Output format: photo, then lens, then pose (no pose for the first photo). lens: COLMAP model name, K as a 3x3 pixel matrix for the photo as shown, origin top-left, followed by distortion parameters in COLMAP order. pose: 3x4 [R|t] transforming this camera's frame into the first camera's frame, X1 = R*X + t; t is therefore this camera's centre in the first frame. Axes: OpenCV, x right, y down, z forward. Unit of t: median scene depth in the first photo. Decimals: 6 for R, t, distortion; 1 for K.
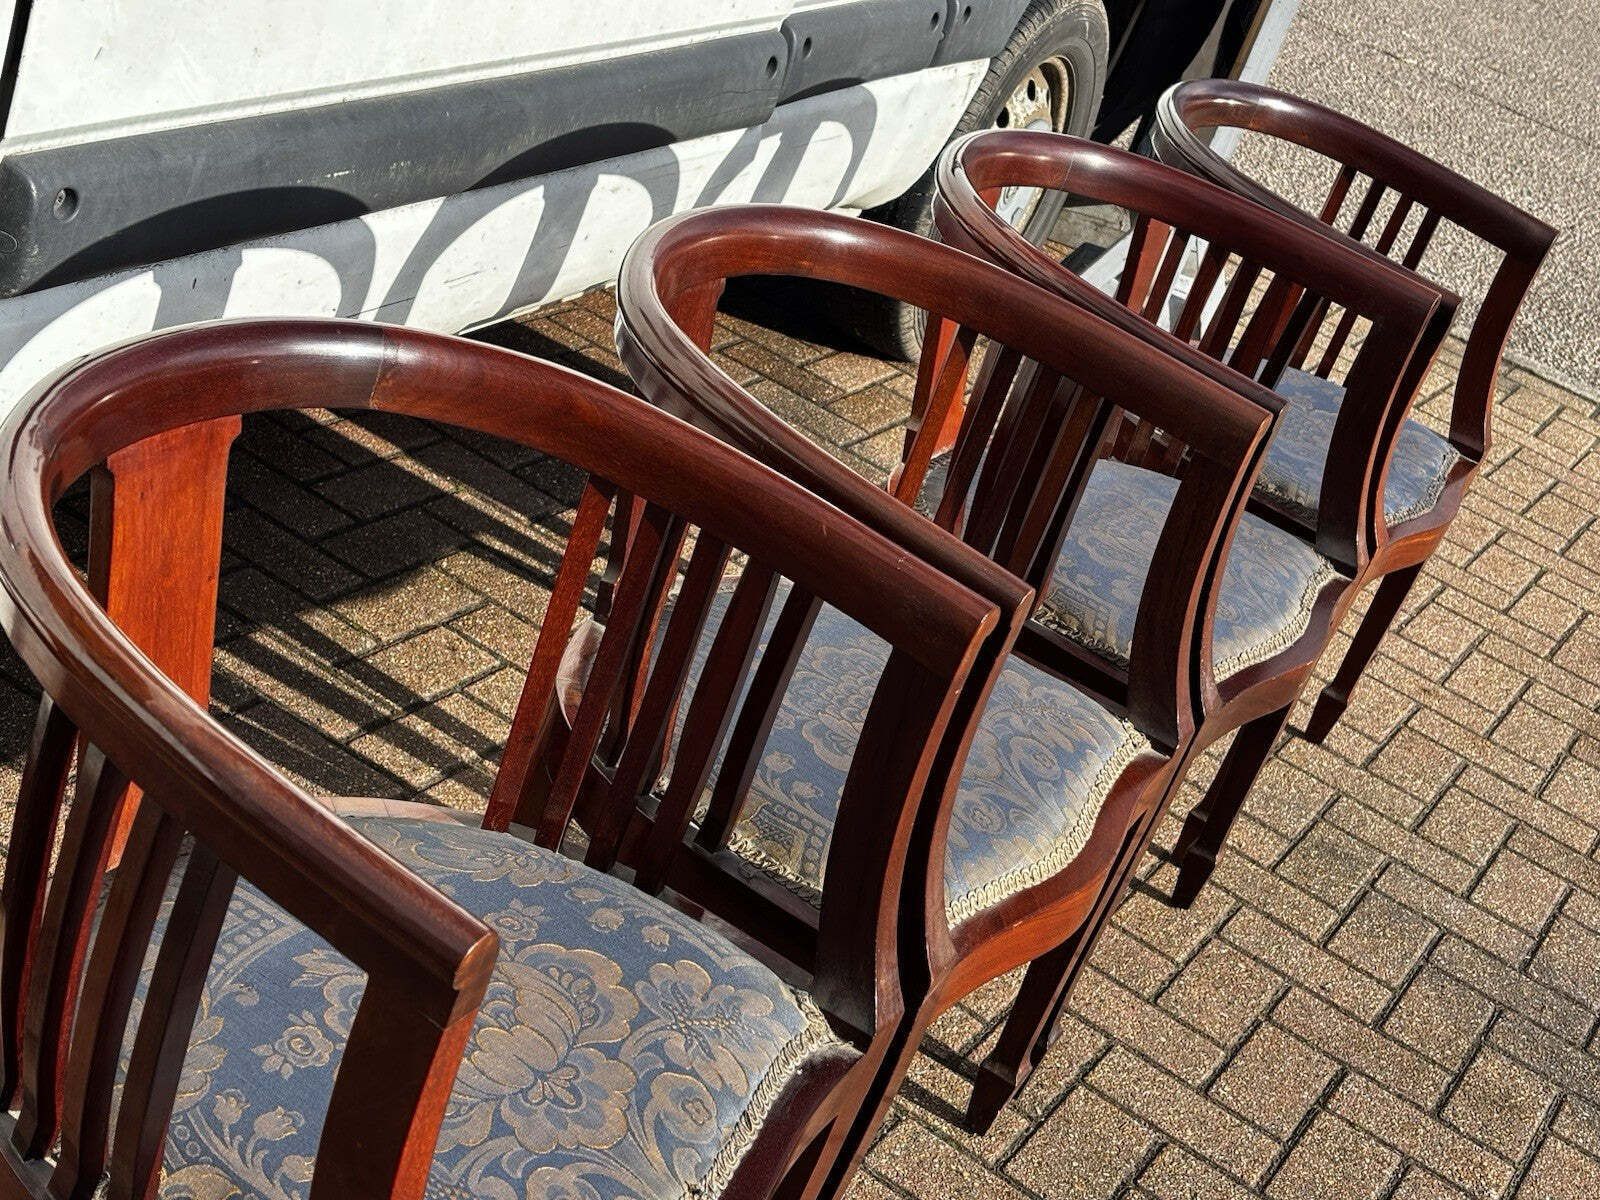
lens RADIAL K [[2412.1, 0, 796.4], [0, 2412.1, 588.4], [0, 0, 1]] dist [0.107950, 0.000000]
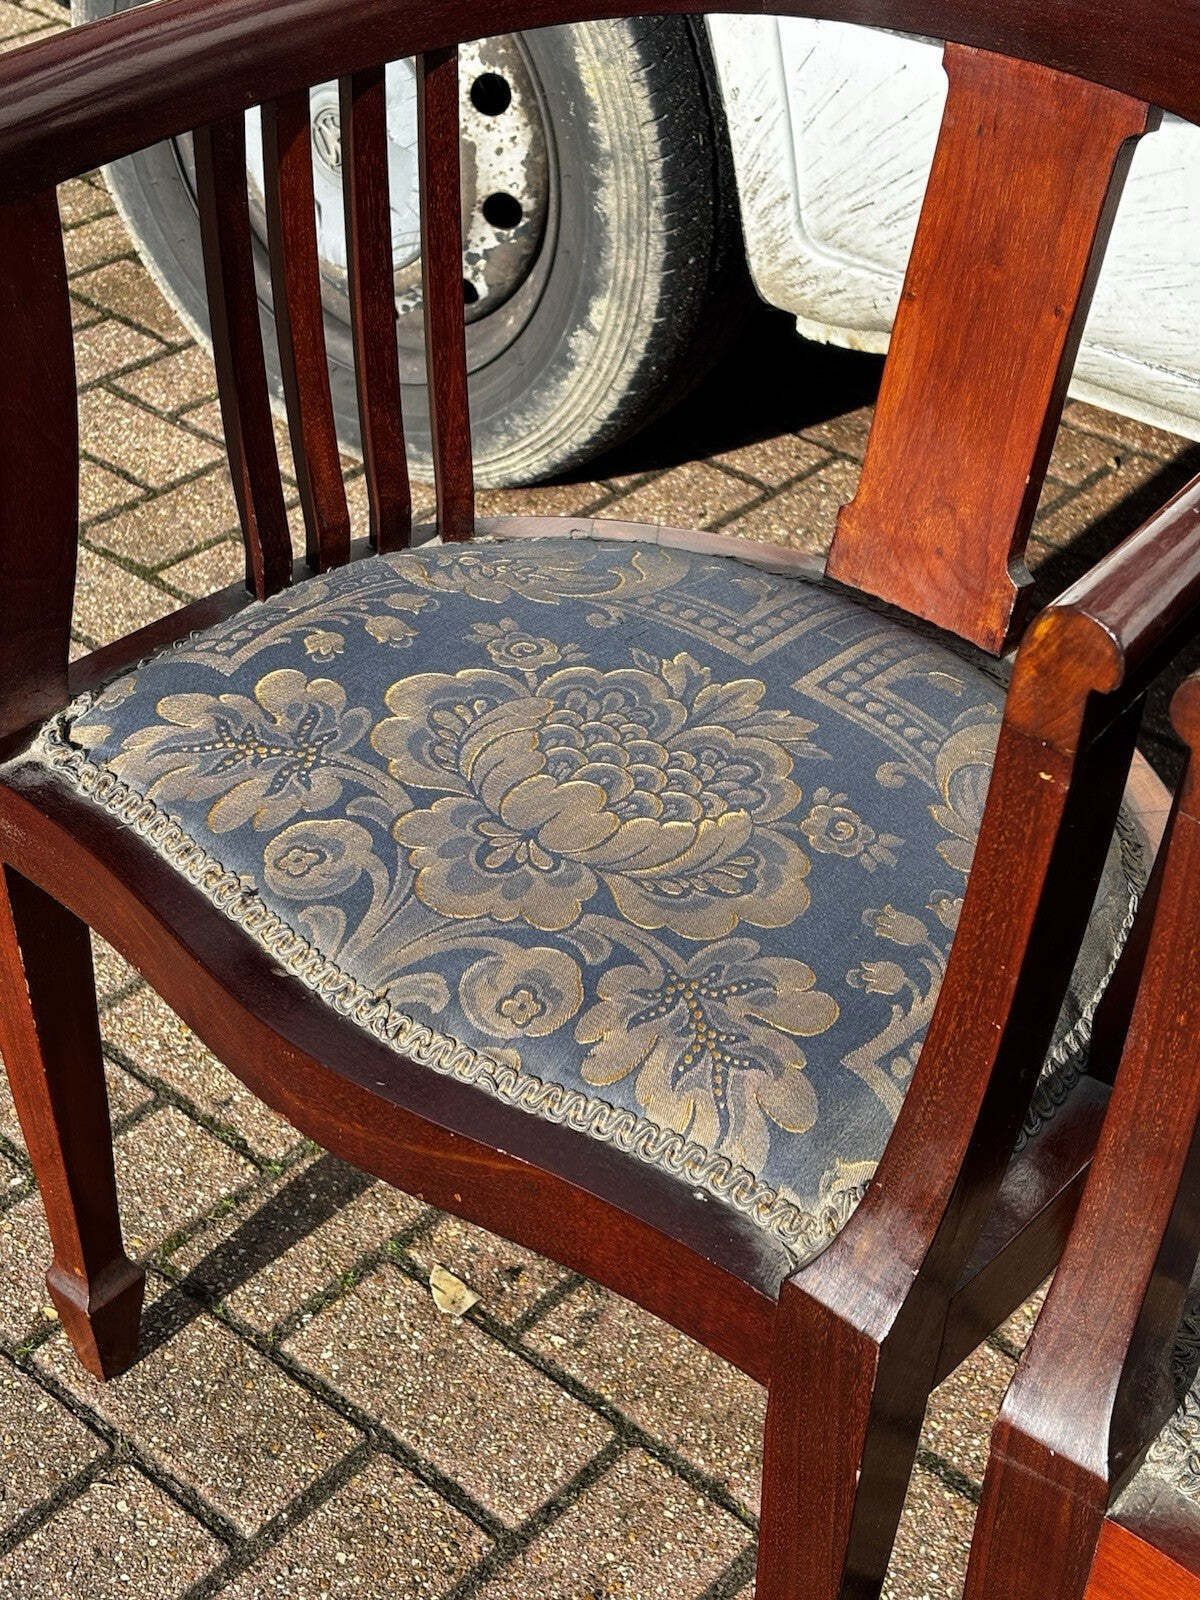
lens RADIAL K [[2412.1, 0, 600.3], [0, 2412.1, 802.4], [0, 0, 1]] dist [0.107950, 0.000000]
pose [[-0.167857, 0.316310, -0.933687, 0.402279], [-0.526227, 0.772149, 0.356190, -0.060074], [0.833612, 0.551120, 0.036840, 0.664301]]
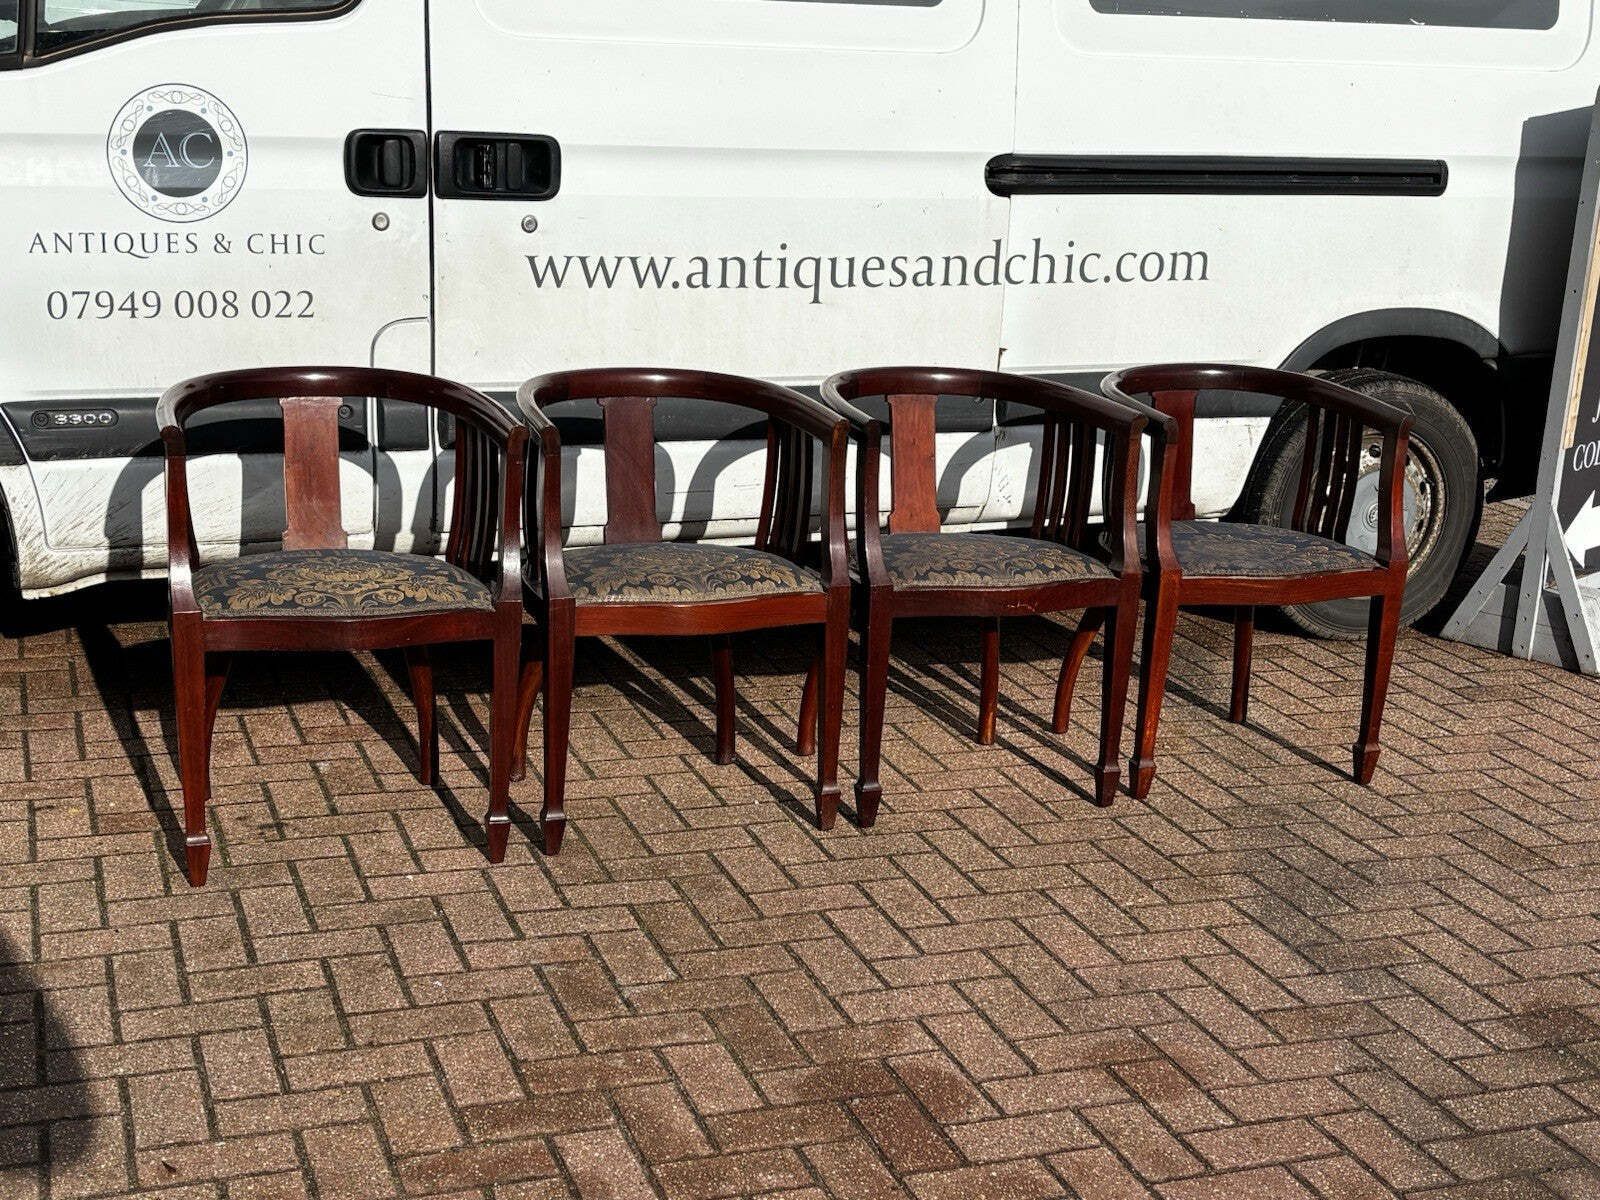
lens RADIAL K [[2097.4, 0, 789.0], [0, 2097.4, 603.8], [0, 0, 1]] dist [0.069315, 0.000000]
pose [[0.747736, -0.111483, -0.654571, 1.302629], [-0.115130, 0.949105, -0.293162, 0.608074], [0.653939, 0.294569, 0.696845, -0.265285]]
